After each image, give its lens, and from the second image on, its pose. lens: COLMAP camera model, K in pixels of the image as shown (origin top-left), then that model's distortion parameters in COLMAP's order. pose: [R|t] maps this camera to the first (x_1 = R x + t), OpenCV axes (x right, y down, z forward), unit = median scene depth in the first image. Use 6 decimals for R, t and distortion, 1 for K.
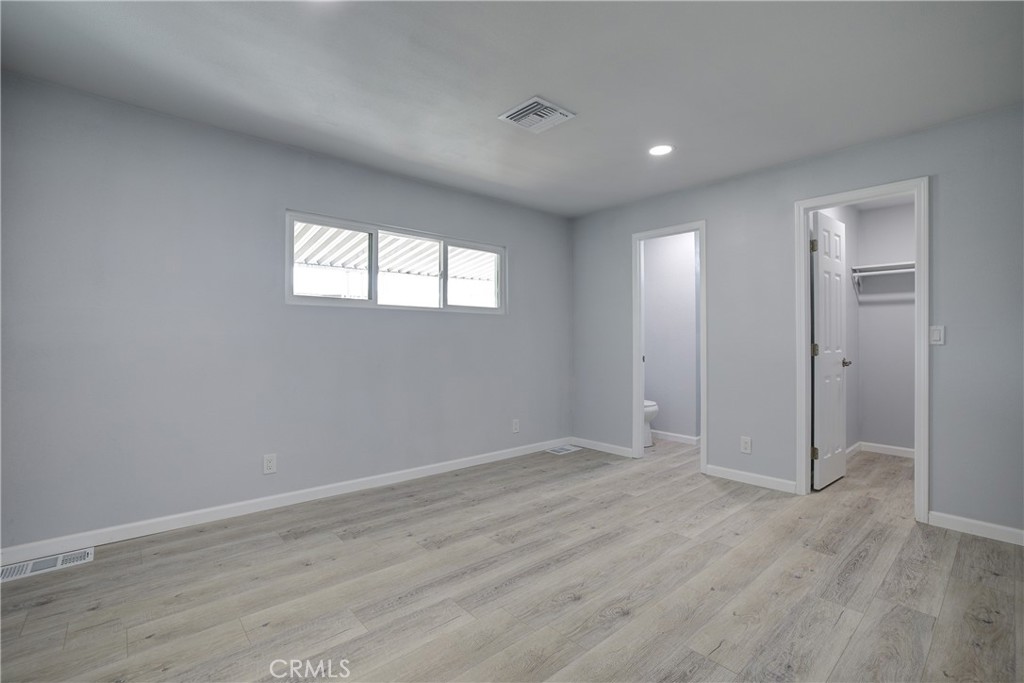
lens RADIAL K [[424.6, 0, 513.5], [0, 424.6, 344.1], [0, 0, 1]] dist [-0.000273, 0.000611]
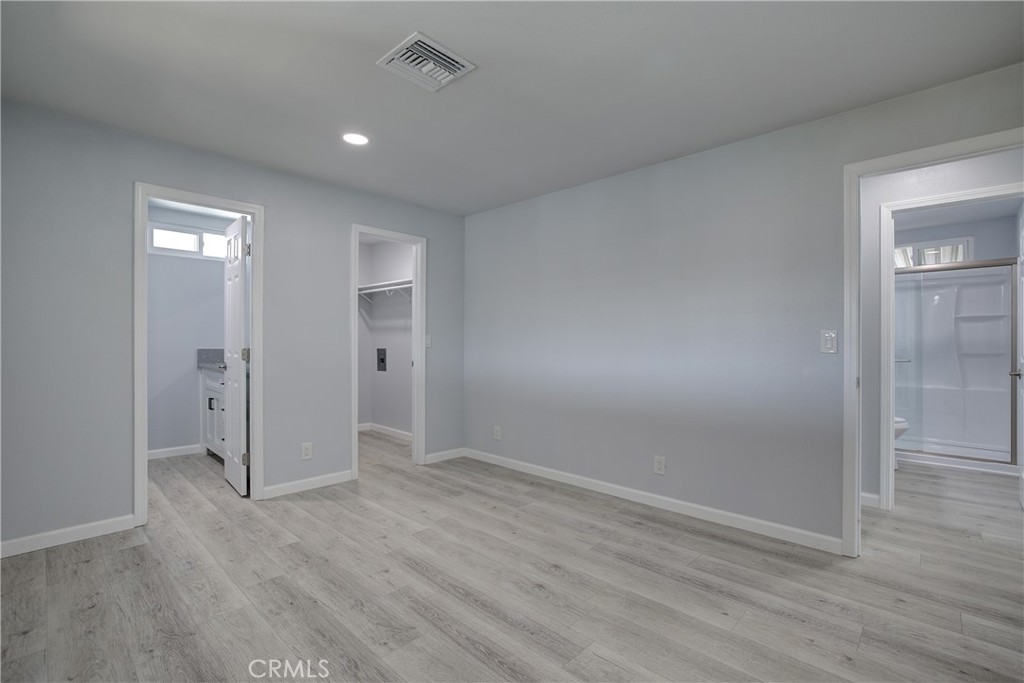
lens RADIAL K [[424.6, 0, 521.1], [0, 424.6, 345.3], [0, 0, 1]] dist [-0.000273, 0.000611]
pose [[-0.022587, 0.003535, 0.999739, -0.638088], [-0.003448, 0.999988, -0.003614, -0.013116], [-0.999739, -0.003529, -0.022574, 0.724372]]
